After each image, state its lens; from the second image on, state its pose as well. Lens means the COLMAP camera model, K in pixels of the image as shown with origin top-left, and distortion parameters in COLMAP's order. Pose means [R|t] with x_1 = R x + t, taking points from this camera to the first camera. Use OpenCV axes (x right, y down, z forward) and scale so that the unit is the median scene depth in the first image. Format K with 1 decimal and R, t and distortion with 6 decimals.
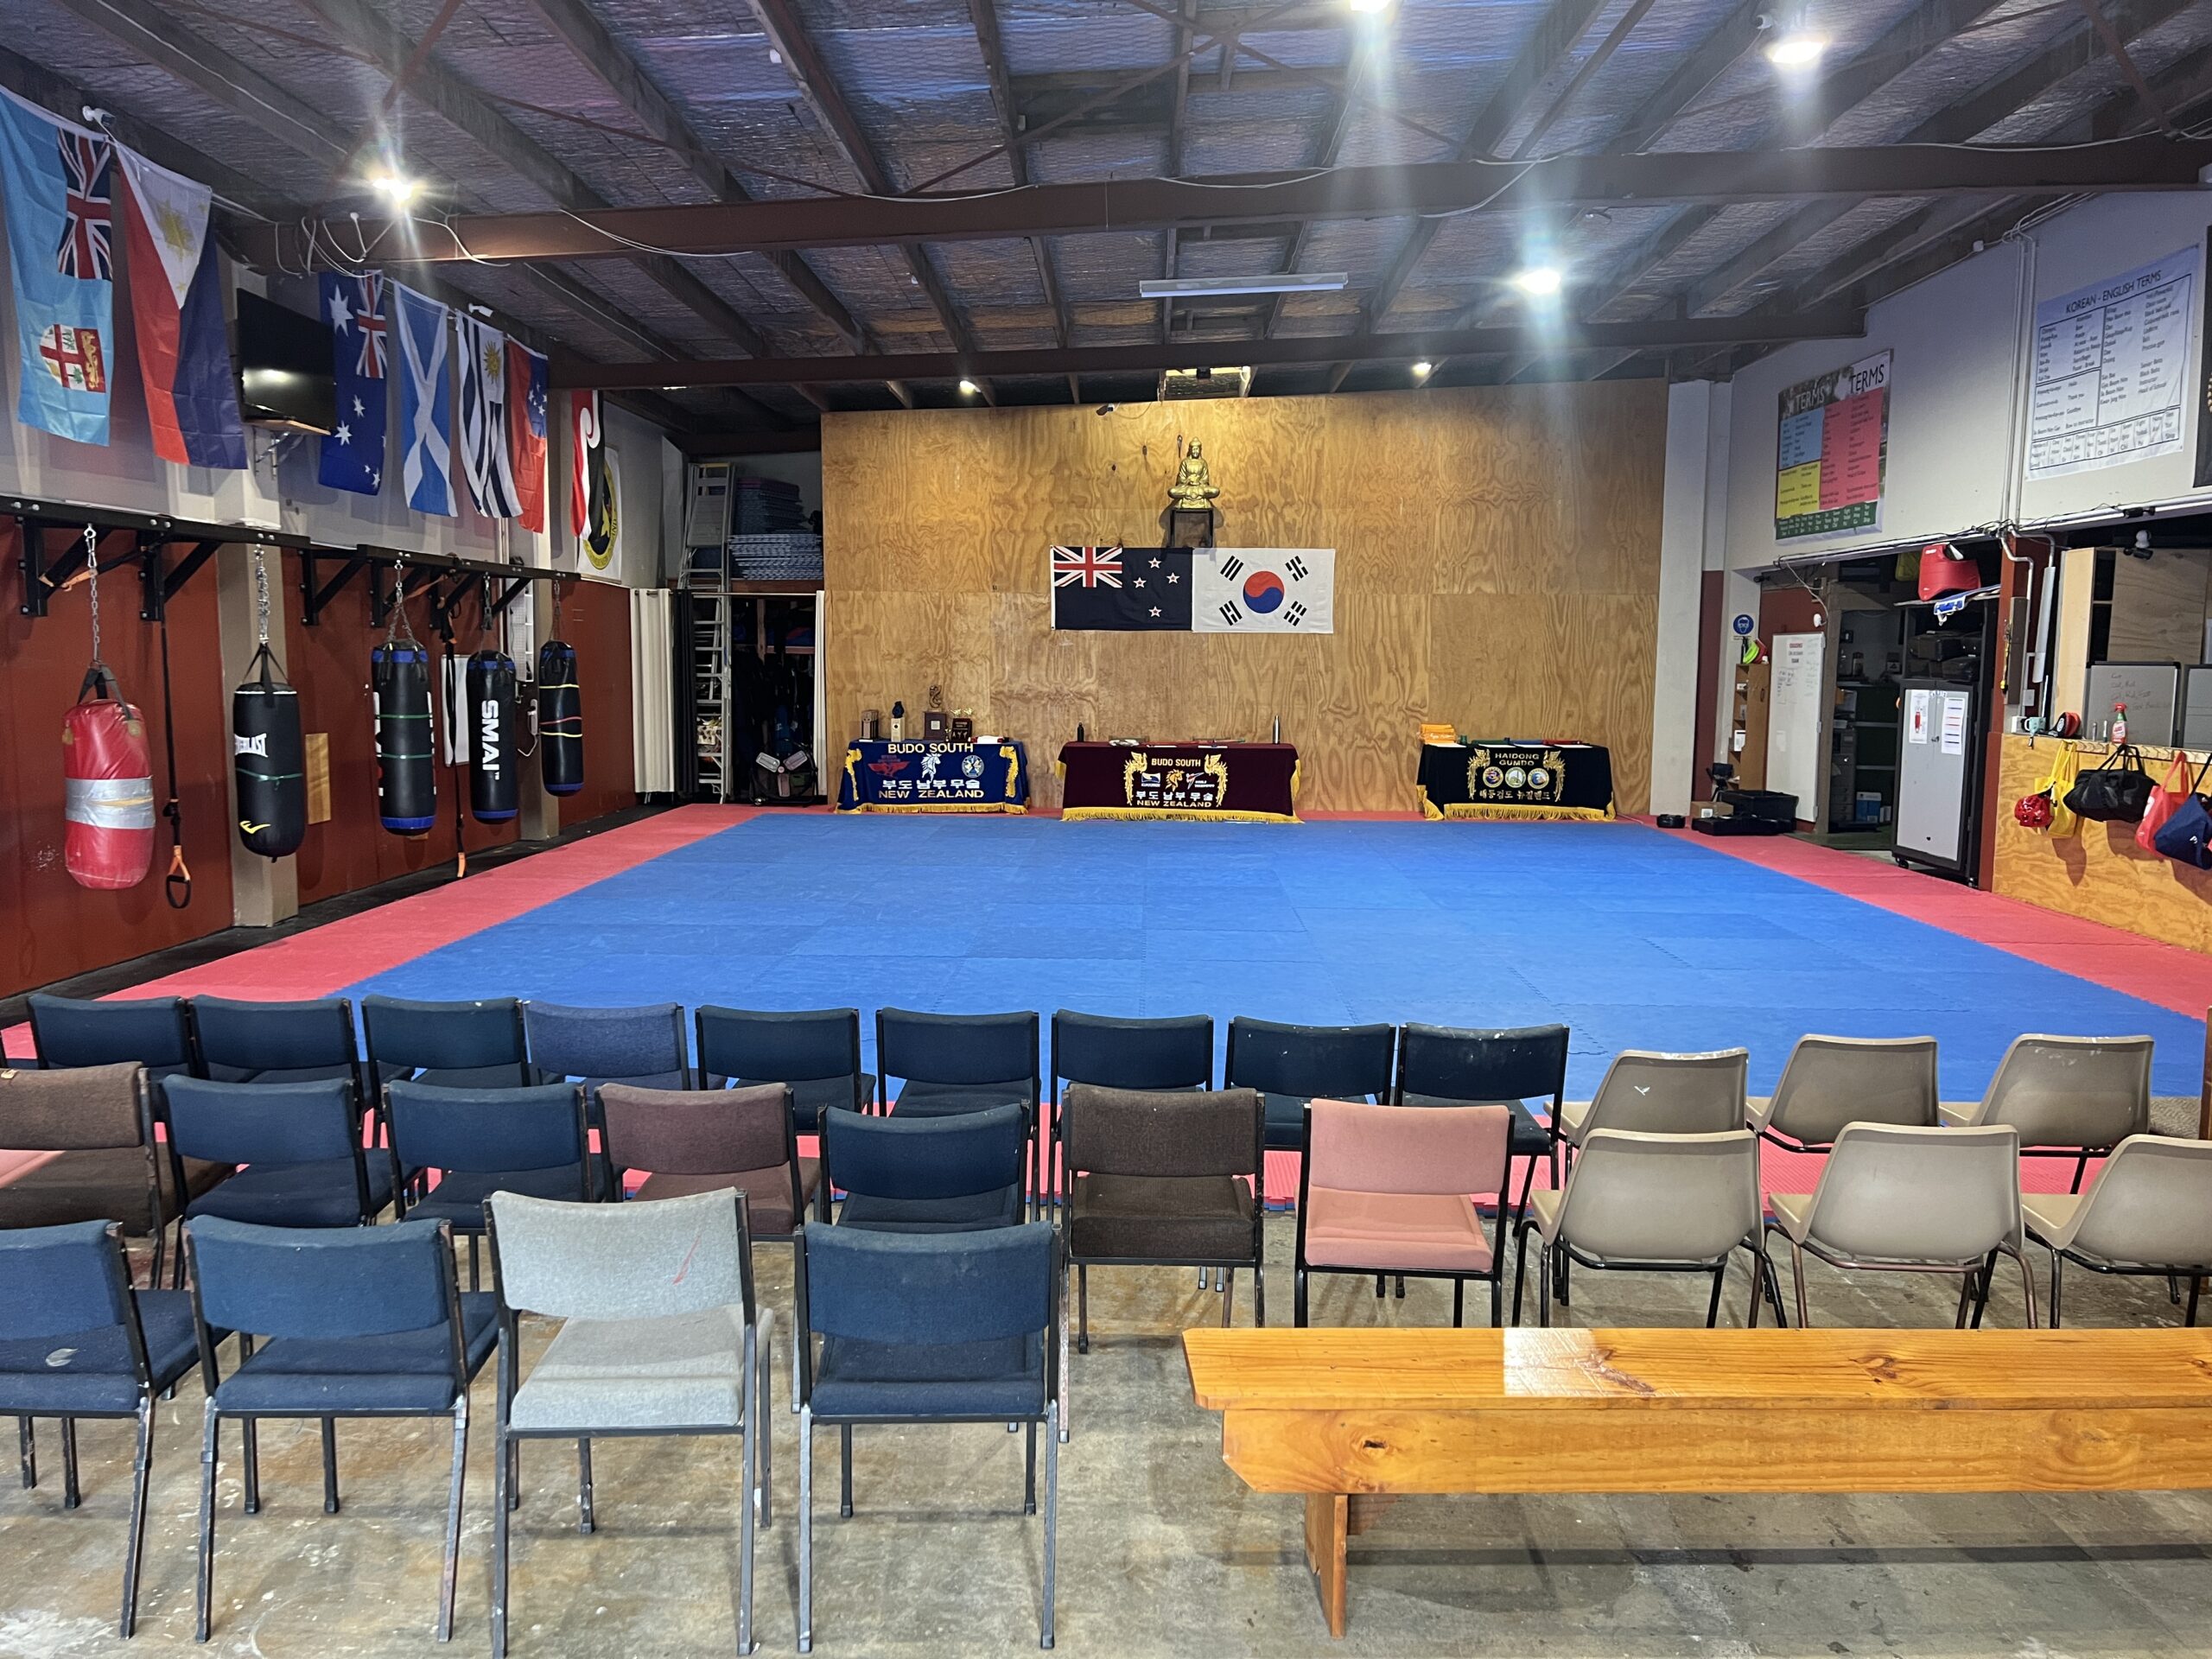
lens RADIAL K [[1746.4, 0, 1106.0], [0, 1746.4, 829.5], [0, 0, 1]] dist [0.048867, -0.058884]
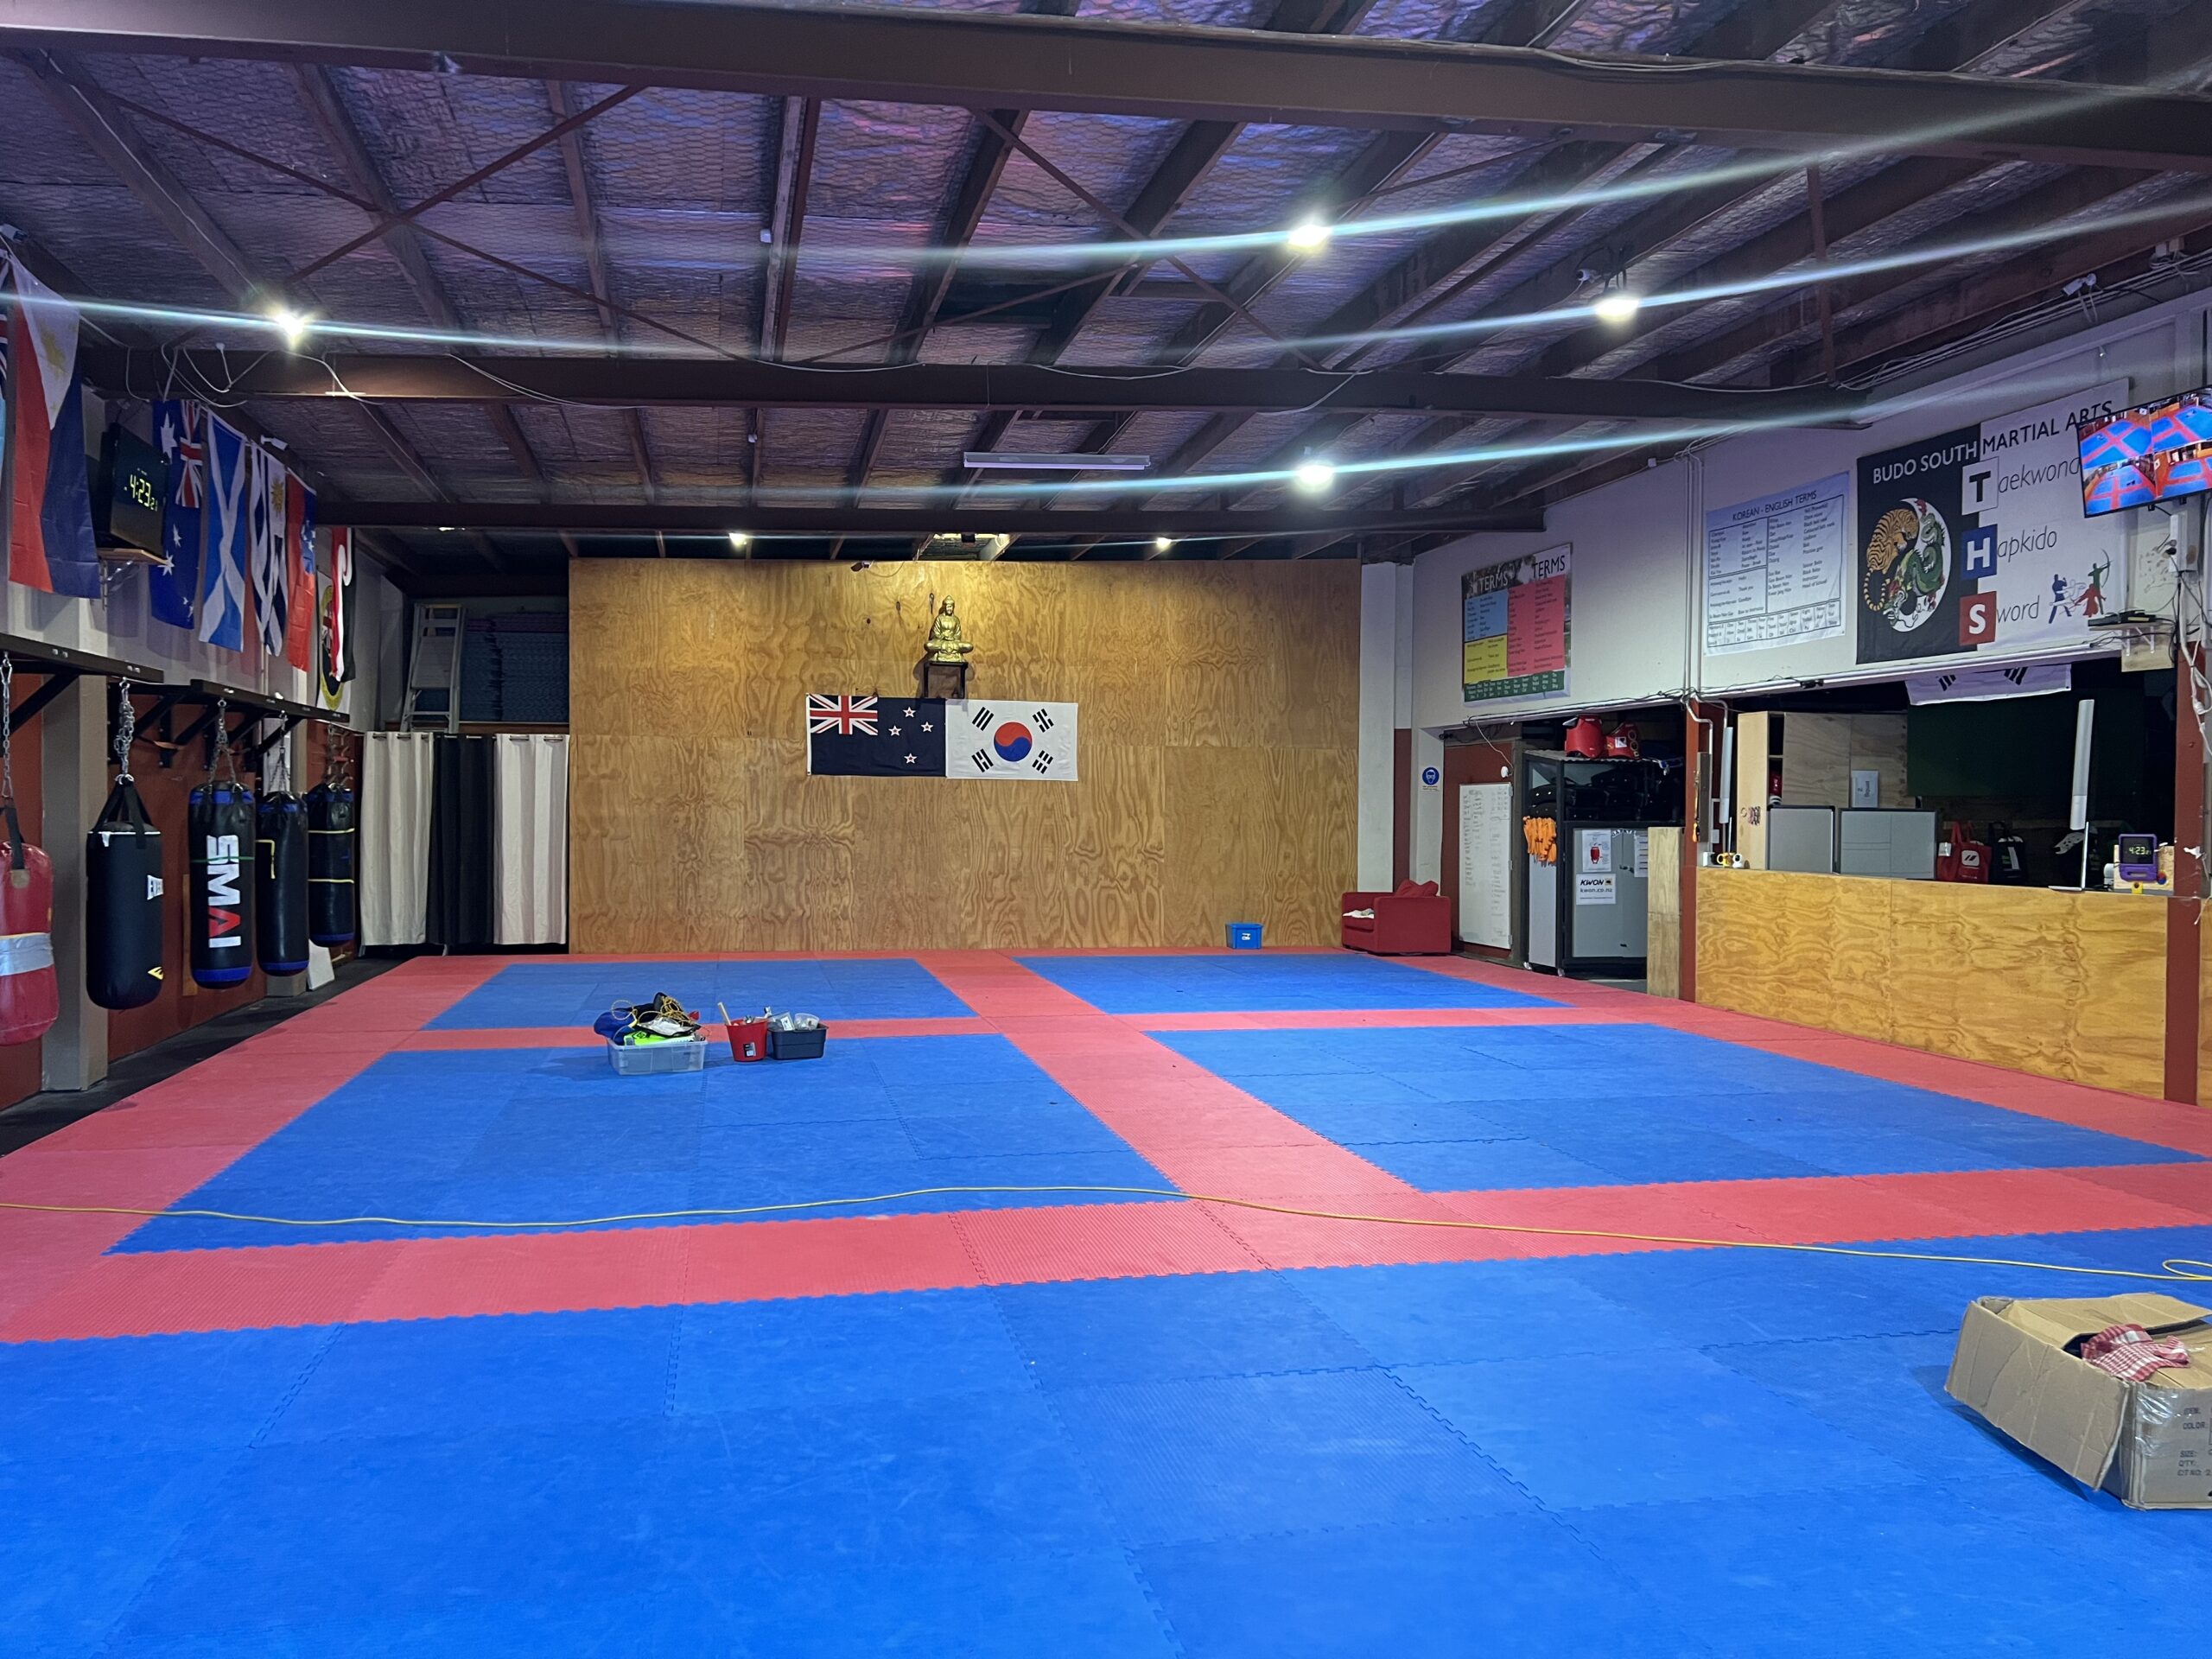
lens RADIAL K [[1746.4, 0, 1106.0], [0, 1746.4, 829.5], [0, 0, 1]] dist [0.048867, -0.058884]
pose [[0.968182, -0.000005, 0.250247, -0.119531], [0.022138, 0.996081, -0.085628, 0.008895], [-0.249266, 0.088444, 0.964388, -0.027137]]
